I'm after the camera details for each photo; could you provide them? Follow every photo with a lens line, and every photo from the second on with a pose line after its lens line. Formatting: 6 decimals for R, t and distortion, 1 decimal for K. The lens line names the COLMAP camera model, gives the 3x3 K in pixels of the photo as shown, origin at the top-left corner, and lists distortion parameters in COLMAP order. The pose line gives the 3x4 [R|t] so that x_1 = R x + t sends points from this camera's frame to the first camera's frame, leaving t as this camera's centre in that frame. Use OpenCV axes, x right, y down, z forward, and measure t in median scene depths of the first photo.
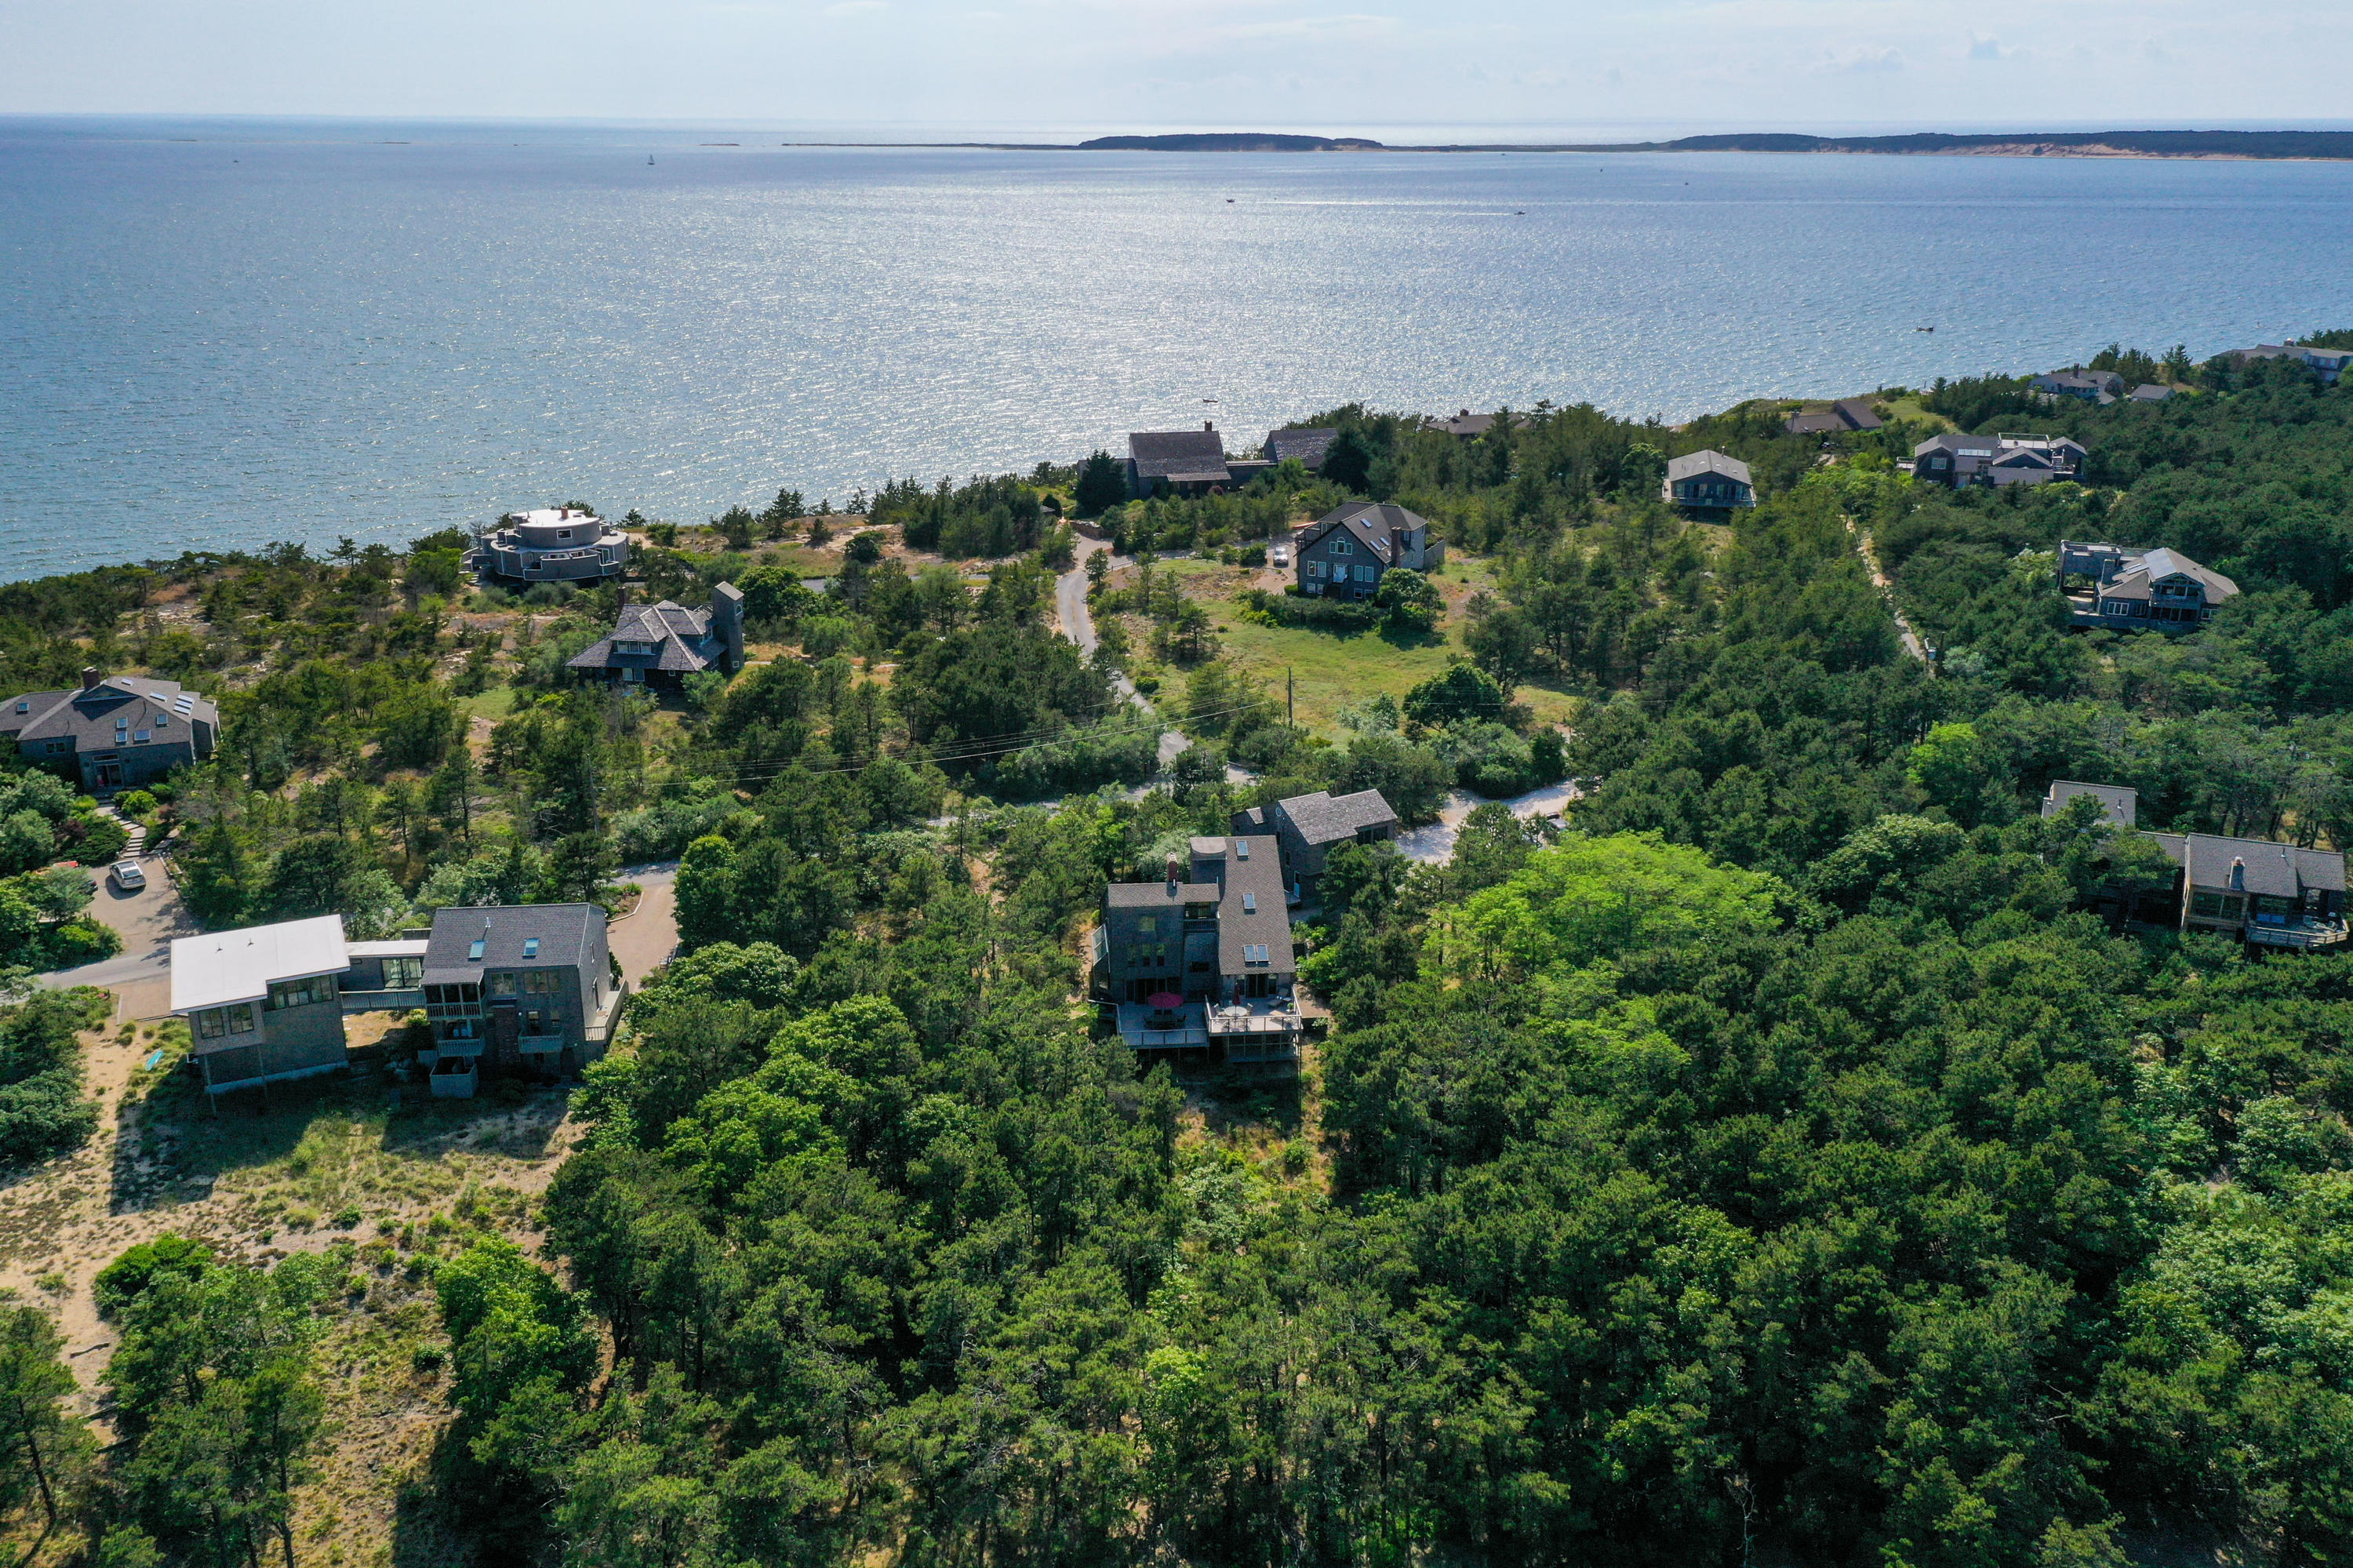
lens RADIAL K [[1852.5, 0, 1176.5], [0, 1852.5, 784.0], [0, 0, 1]] dist [0.013905, 0.013597]
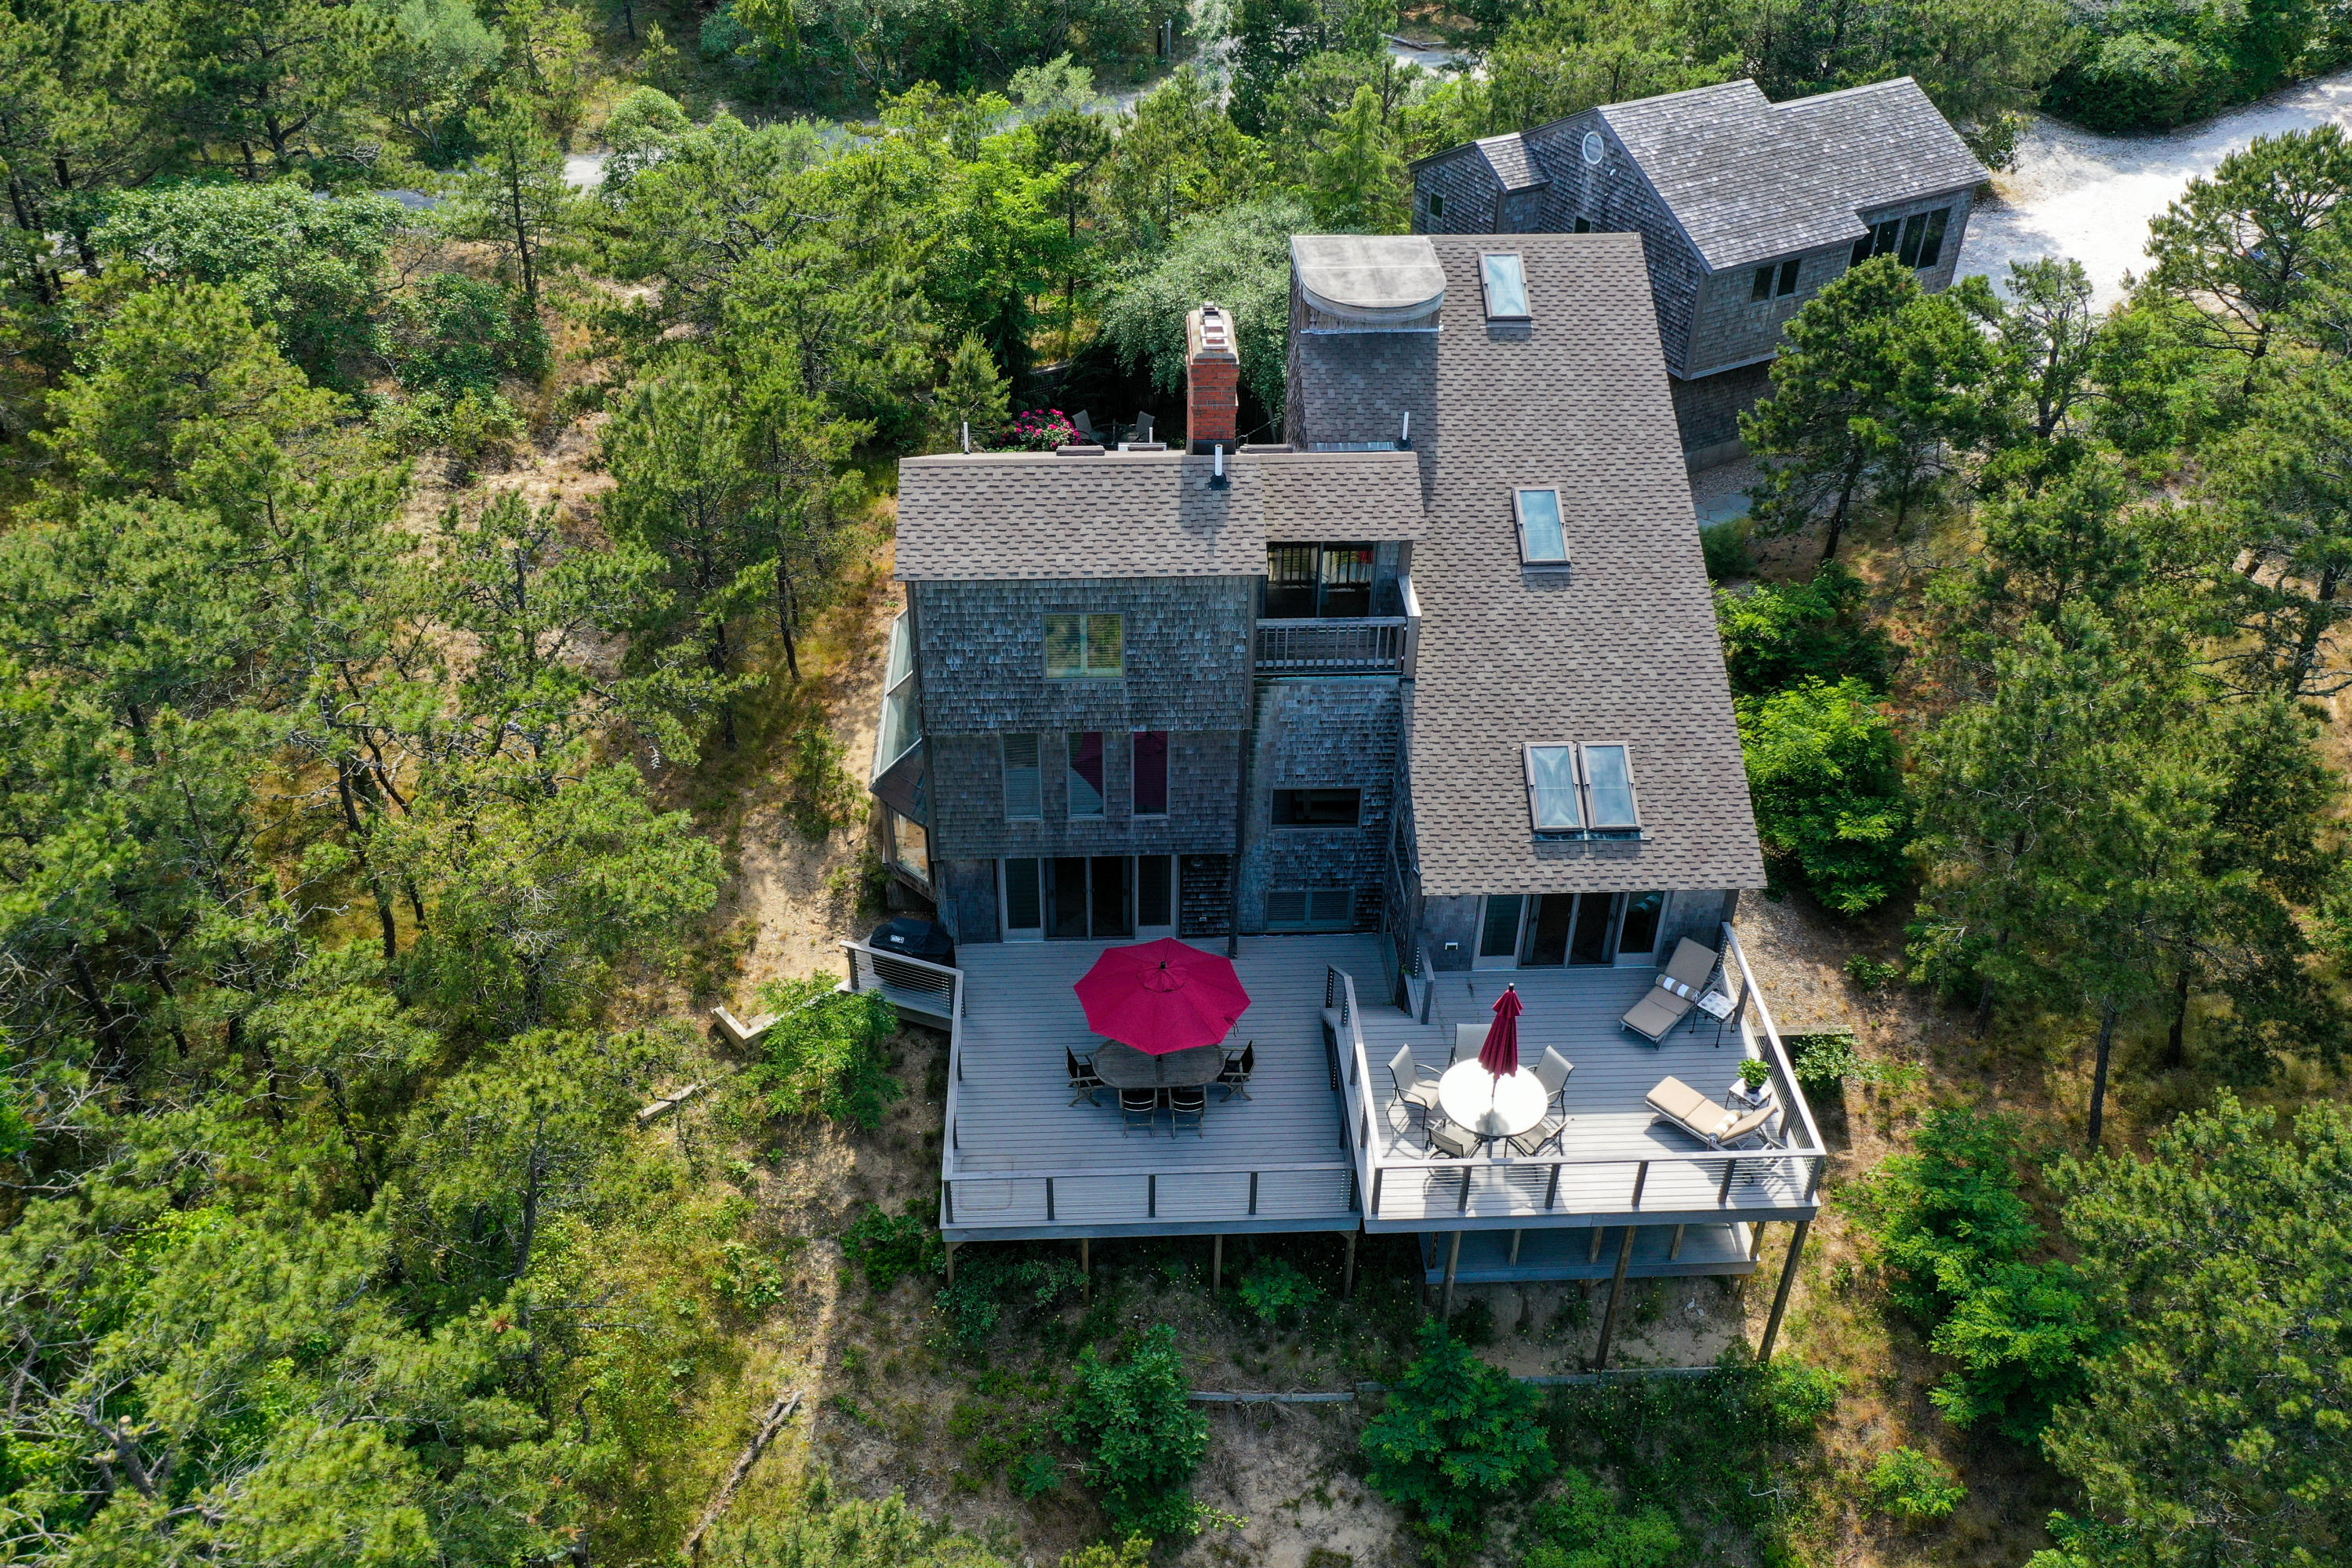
lens RADIAL K [[1851.6, 0, 1176.0], [0, 1851.6, 784.0], [0, 0, 1]] dist [0.013905, 0.013597]
pose [[0.999314, 0.030138, -0.021508, -0.000496], [-0.021911, 0.949628, 0.312614, 0.021918], [0.029847, -0.311928, 0.949637, 0.752383]]
